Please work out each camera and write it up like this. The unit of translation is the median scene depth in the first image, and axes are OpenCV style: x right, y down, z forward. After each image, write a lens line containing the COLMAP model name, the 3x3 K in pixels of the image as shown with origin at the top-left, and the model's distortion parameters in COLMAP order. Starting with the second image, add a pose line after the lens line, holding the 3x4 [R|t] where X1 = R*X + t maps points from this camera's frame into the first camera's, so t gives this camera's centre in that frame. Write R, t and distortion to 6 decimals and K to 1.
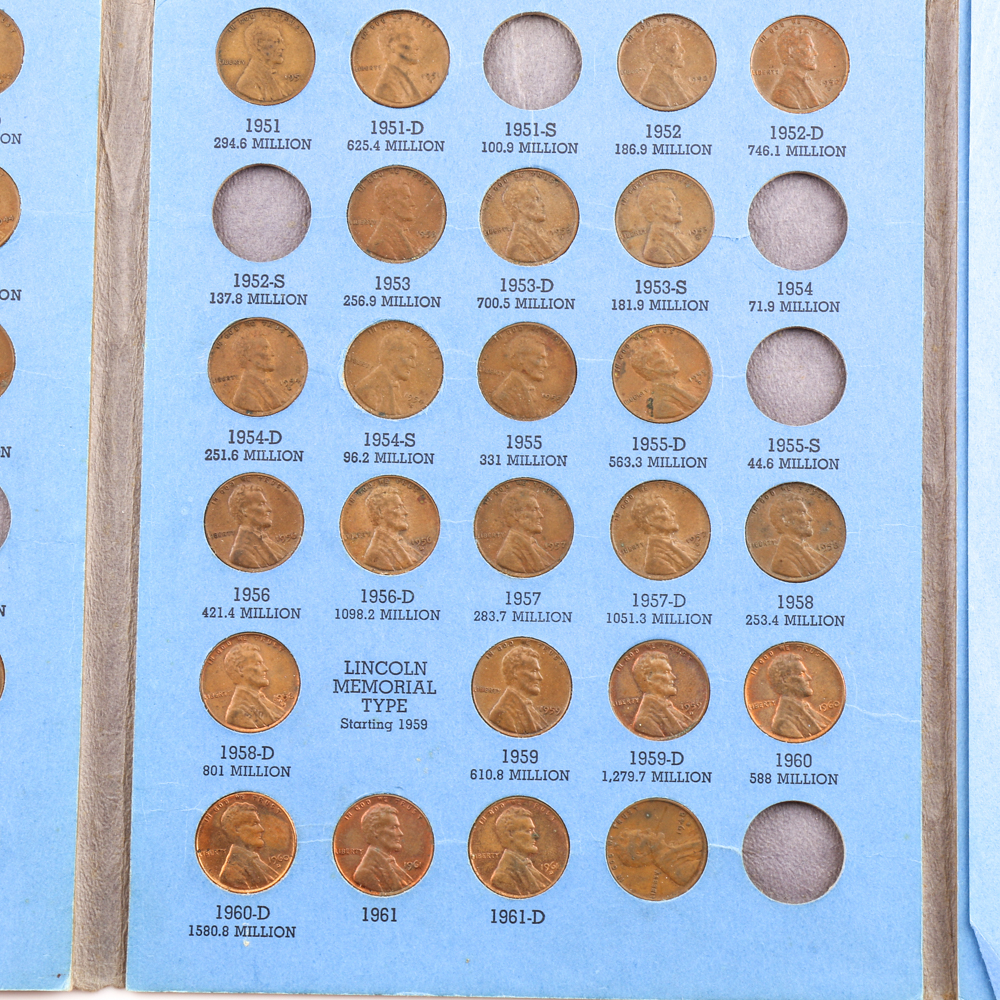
lens RADIAL K [[2164.4, 0, 525.9], [0, 2164.4, 552.9], [0, 0, 1]] dist [0.000099, 0.000000]
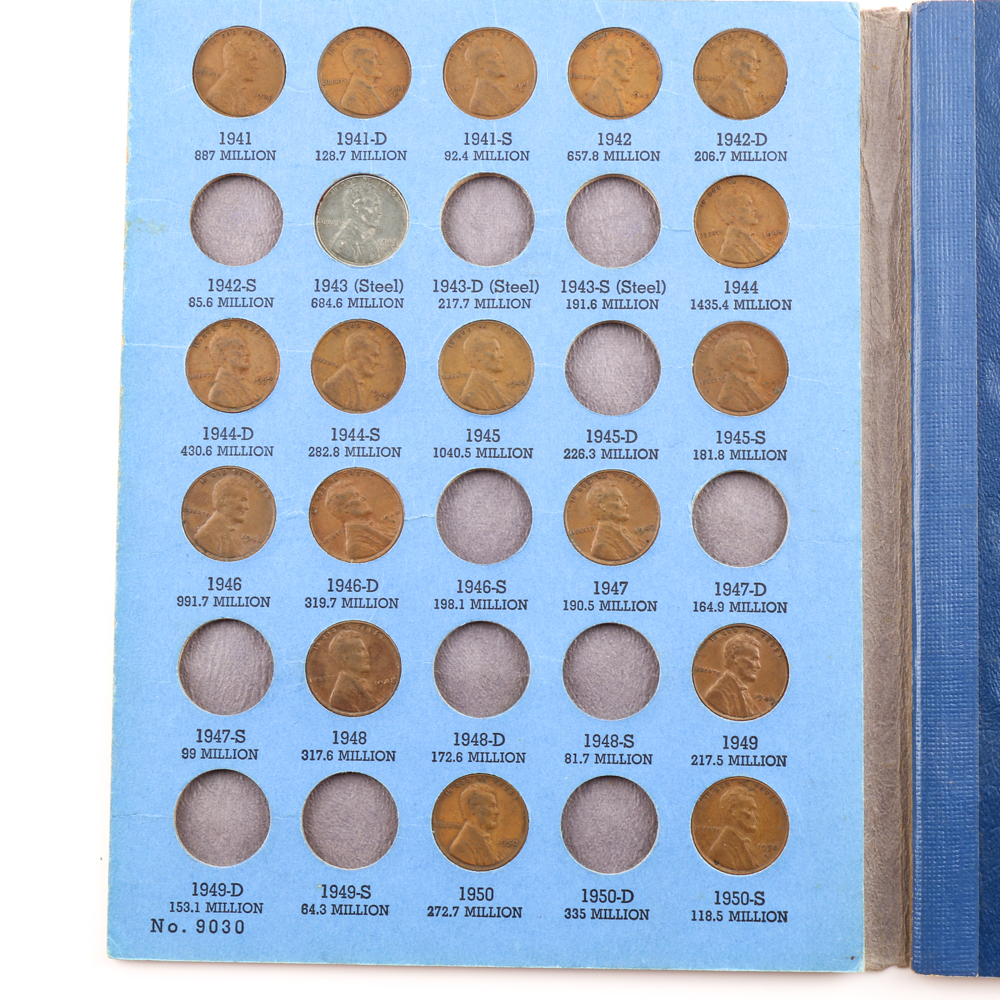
lens RADIAL K [[2069.9, 0, 497.0], [0, 2069.9, 502.8], [0, 0, 1]] dist [-0.062298, 0.000000]
pose [[0.999939, -0.010418, 0.003604, -0.378823], [0.010483, 0.999772, -0.018615, -0.006587], [-0.003409, 0.018652, 0.999820, 0.005541]]
